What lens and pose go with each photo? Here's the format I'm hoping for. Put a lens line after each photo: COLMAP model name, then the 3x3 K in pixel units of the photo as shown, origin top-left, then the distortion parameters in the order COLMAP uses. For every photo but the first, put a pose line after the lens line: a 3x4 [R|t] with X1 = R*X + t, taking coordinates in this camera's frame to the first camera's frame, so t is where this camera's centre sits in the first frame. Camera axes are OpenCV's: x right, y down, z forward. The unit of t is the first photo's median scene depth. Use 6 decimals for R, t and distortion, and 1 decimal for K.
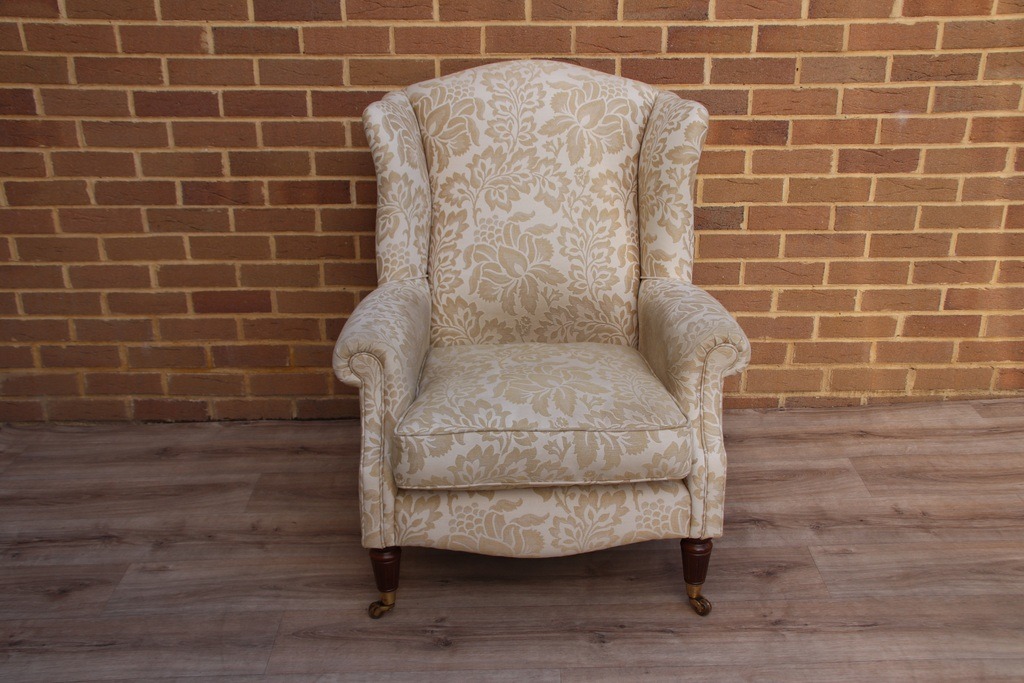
lens RADIAL K [[1087.5, 0, 515.2], [0, 1087.5, 347.1], [0, 0, 1]] dist [0.068773, 0.000000]
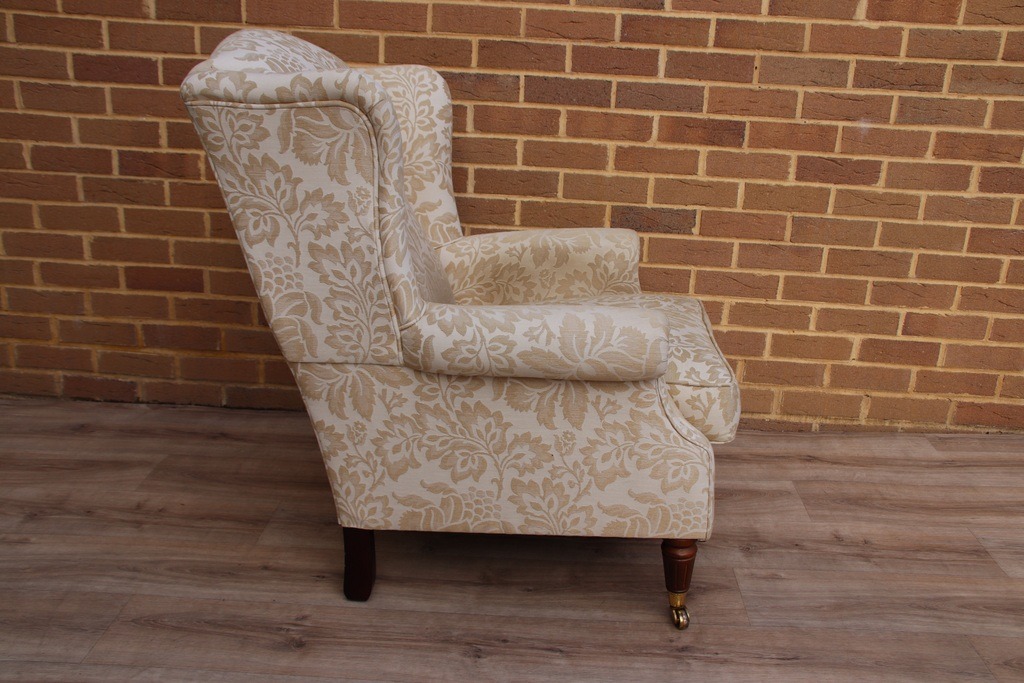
lens RADIAL K [[948.3, 0, 515.1], [0, 948.3, 349.1], [0, 0, 1]] dist [-0.005088, 0.000000]
pose [[0.997317, 0.064065, -0.035409, 0.100513], [-0.066147, 0.995936, -0.061124, 0.060058], [0.031349, 0.063302, 0.997502, 0.200757]]
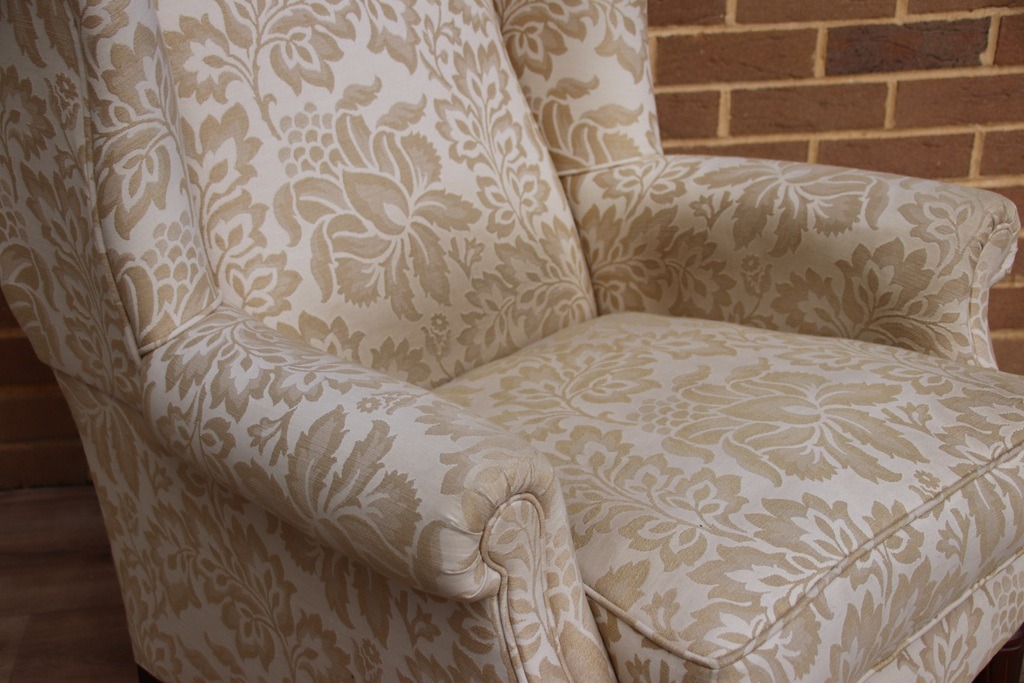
lens RADIAL K [[1562.8, 0, 515.7], [0, 1562.8, 345.4], [0, 0, 1]] dist [0.213970, 0.000000]
pose [[0.694906, -0.294990, 0.655810, -0.377934], [0.274353, 0.951762, 0.137404, -0.092331], [-0.664707, 0.084441, 0.742316, 0.499240]]
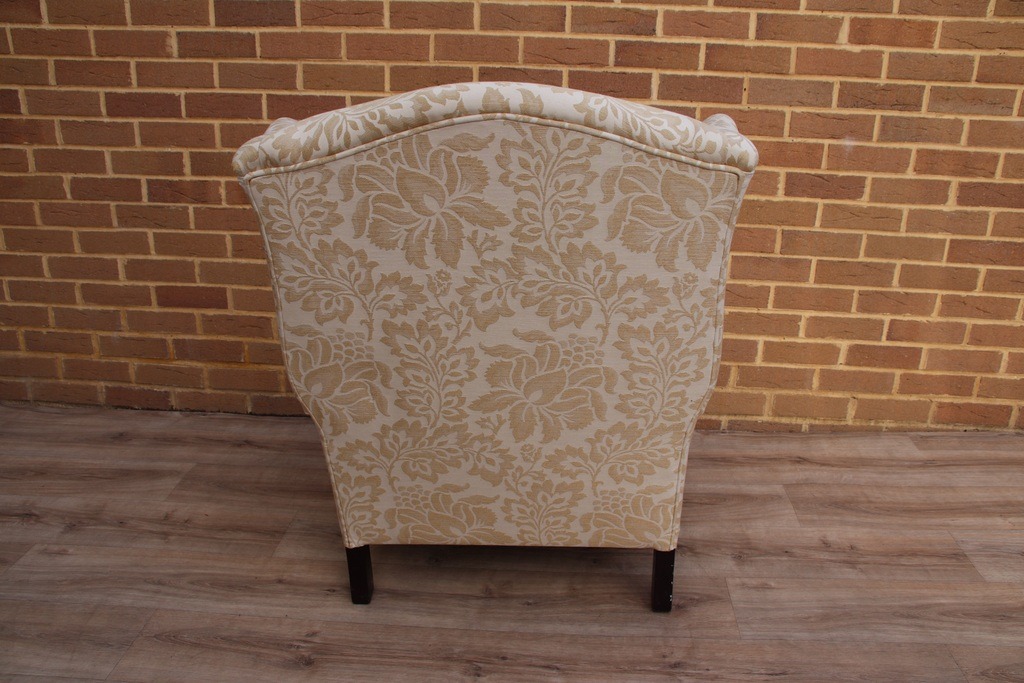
lens RADIAL K [[857.5, 0, 511.4], [0, 857.5, 342.4], [0, 0, 1]] dist [-0.110648, 0.095985]
pose [[0.996689, 0.051845, -0.062641, 0.114632], [-0.054195, 0.997866, -0.036415, 0.017153], [0.060619, 0.039689, 0.997372, 0.250308]]
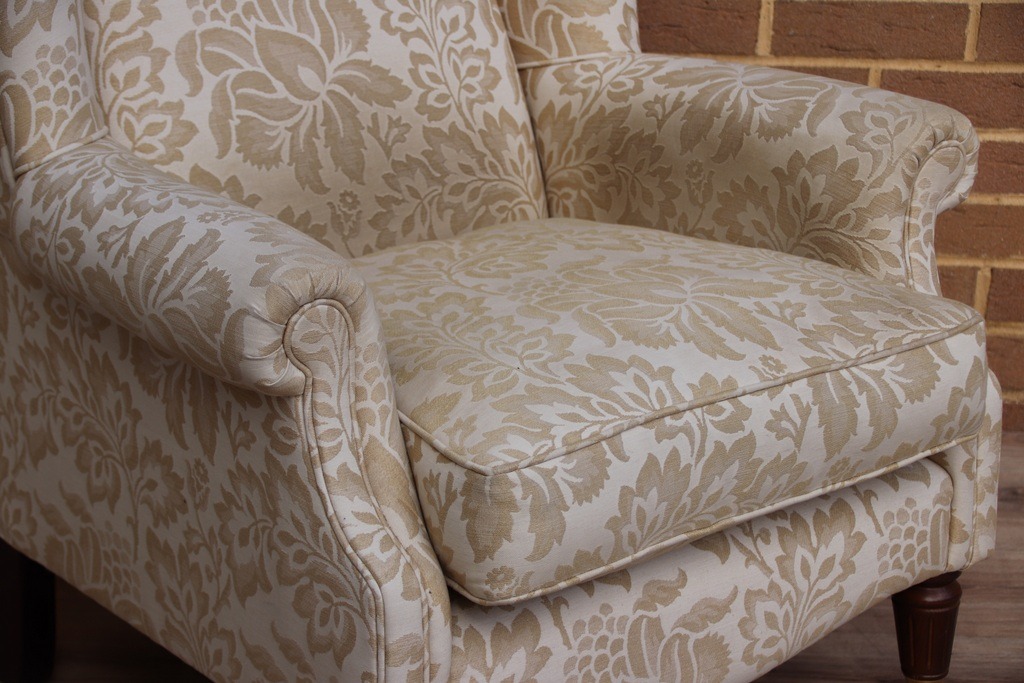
lens RADIAL K [[2592.0, 0, 516.9], [0, 2592.0, 347.1], [0, 0, 1]] dist [0.632635, 0.000000]
pose [[0.783818, -0.191356, 0.590772, -0.521665], [0.193995, 0.979180, 0.059777, -0.016594], [-0.589911, 0.067752, 0.804621, 0.169281]]
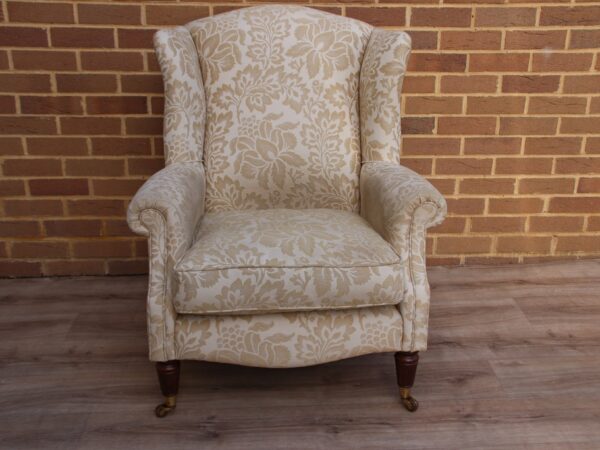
lens RADIAL K [[716.1, 0, 301.0], [0, 716.1, 228.1], [0, 0, 1]] dist [0.070675, 0.000000]
pose [[0.999216, -0.003189, 0.039473, 0.004510], [0.004494, 0.999445, -0.033015, 0.046273], [-0.039346, 0.033166, 0.998675, 0.116641]]
